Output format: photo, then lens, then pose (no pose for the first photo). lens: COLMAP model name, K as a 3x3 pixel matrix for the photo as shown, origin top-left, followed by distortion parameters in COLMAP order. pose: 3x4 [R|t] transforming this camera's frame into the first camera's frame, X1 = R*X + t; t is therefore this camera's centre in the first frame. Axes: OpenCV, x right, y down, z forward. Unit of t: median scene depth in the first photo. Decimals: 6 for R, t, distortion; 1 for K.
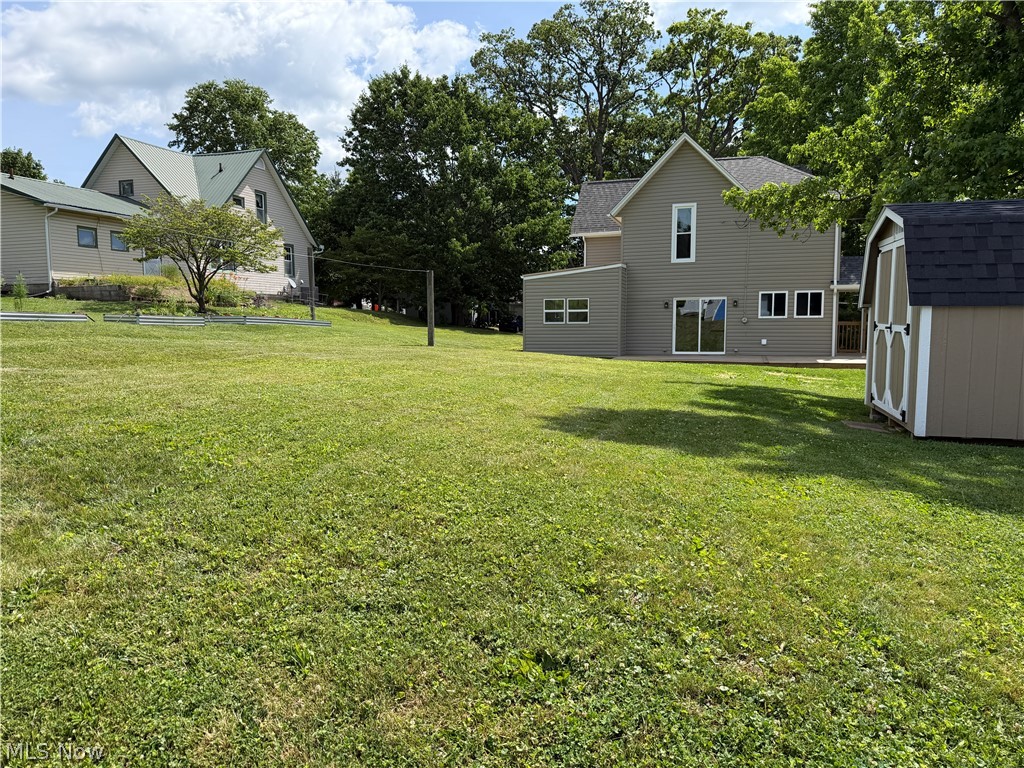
lens RADIAL K [[722.9, 0, 514.0], [0, 722.9, 382.0], [0, 0, 1]] dist [0.025189, -0.020869]
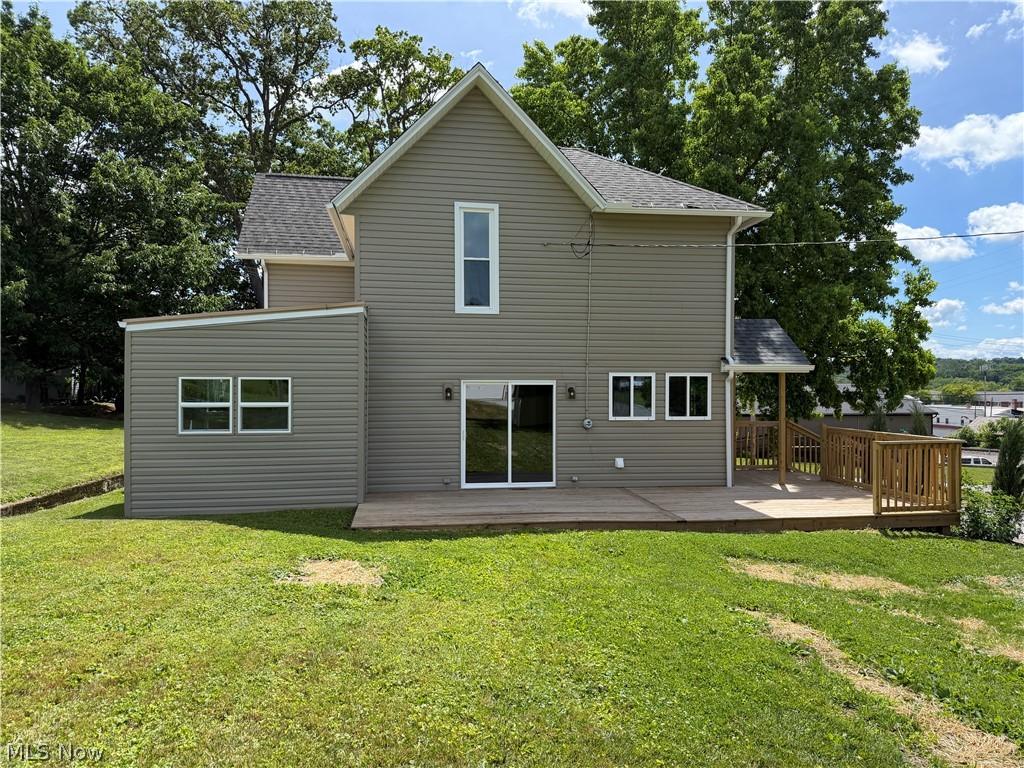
lens RADIAL K [[722.9, 0, 513.7], [0, 722.9, 380.0], [0, 0, 1]] dist [0.025189, -0.020869]
pose [[0.892614, 0.013991, 0.450604, 0.010641], [0.028402, 0.995787, -0.087181, -0.032904], [-0.449926, 0.090617, 0.888457, 0.244709]]
